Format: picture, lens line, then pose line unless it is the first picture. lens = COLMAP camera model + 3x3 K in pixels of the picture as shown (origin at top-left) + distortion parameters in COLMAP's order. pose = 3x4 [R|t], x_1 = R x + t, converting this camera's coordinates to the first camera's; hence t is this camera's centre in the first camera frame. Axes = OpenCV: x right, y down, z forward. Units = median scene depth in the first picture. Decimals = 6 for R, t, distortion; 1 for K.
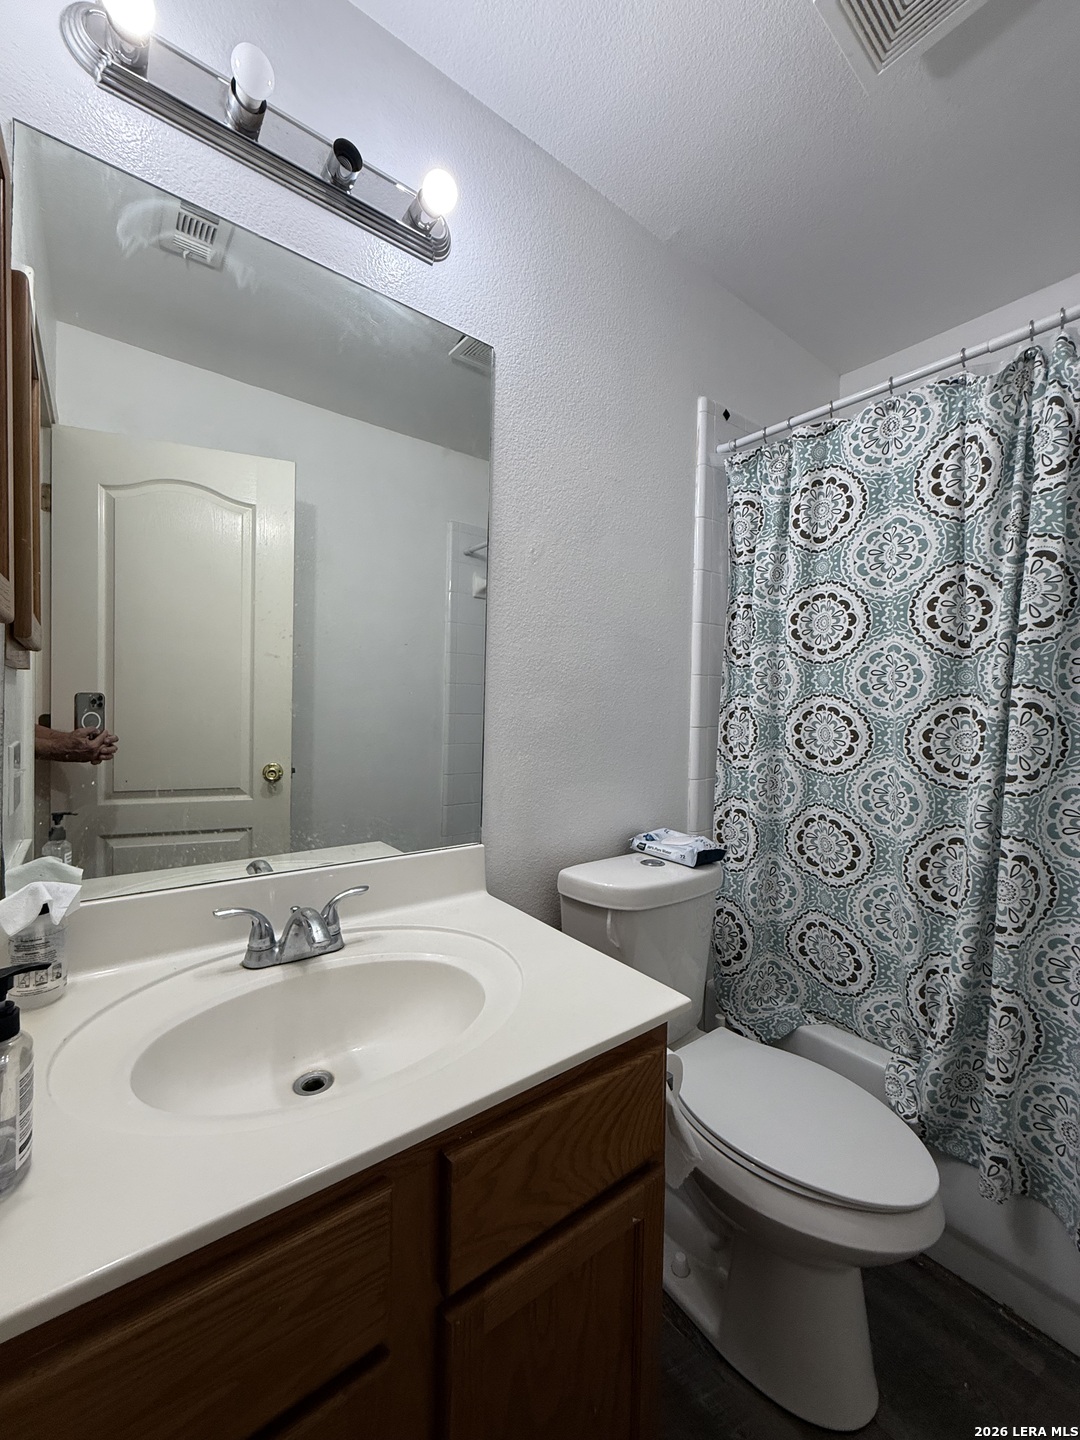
lens RADIAL K [[575.1, 0, 540.3], [0, 575.1, 715.1], [0, 0, 1]] dist [-0.000057, -0.000393]
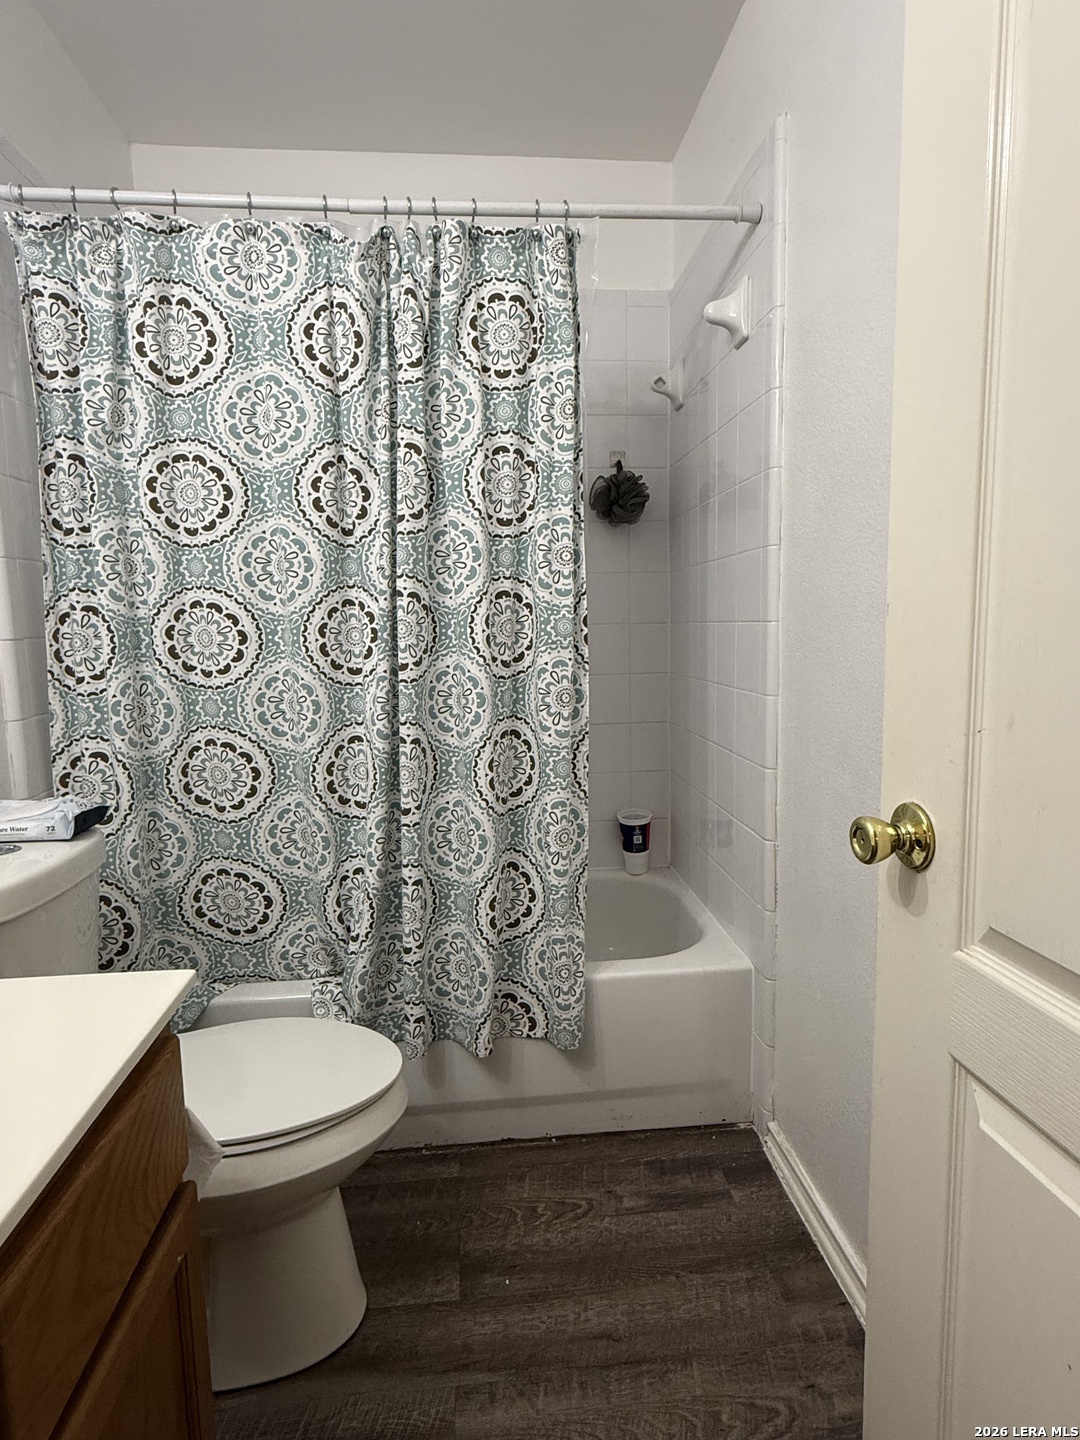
lens RADIAL K [[792.5, 0, 541.4], [0, 792.5, 715.5], [0, 0, 1]] dist [-0.000782, 0.001461]
pose [[0.531880, -0.131435, 0.836557, -0.200823], [0.042549, 0.990782, 0.128613, 0.019872], [-0.845750, -0.032812, 0.532570, 0.024231]]
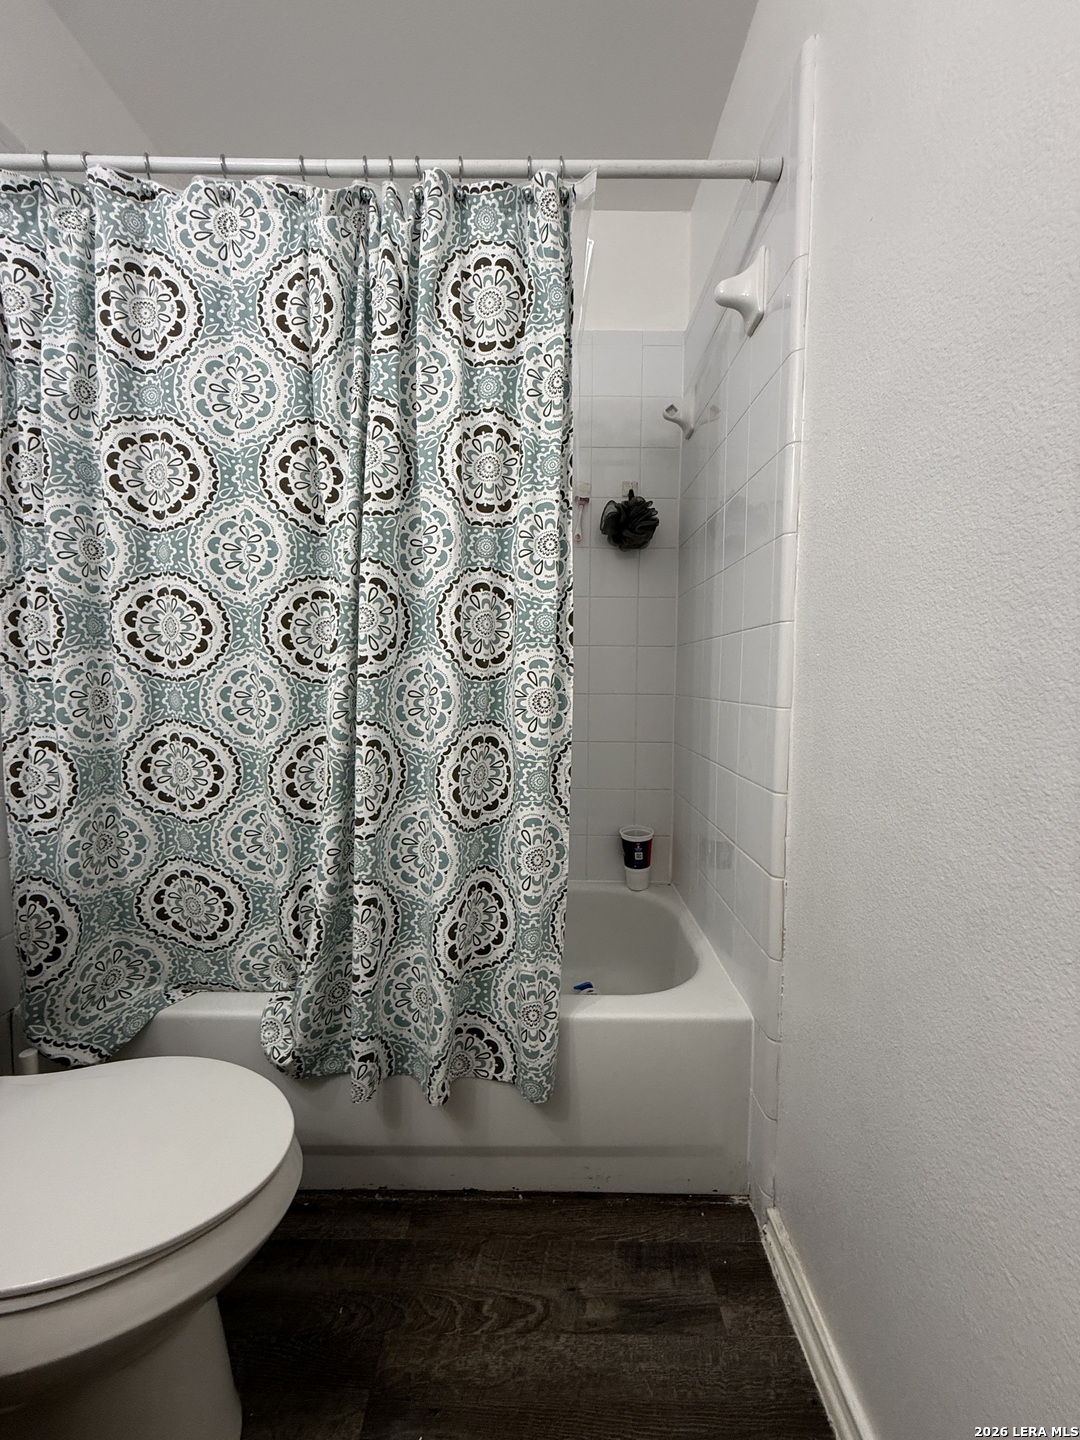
lens RADIAL K [[575.1, 0, 540.3], [0, 575.1, 715.1], [0, 0, 1]] dist [-0.000057, -0.000393]
pose [[0.612981, -0.068224, 0.787147, 0.204784], [0.014318, 0.997061, 0.075268, 0.106995], [-0.789968, -0.034868, 0.612156, 0.159211]]
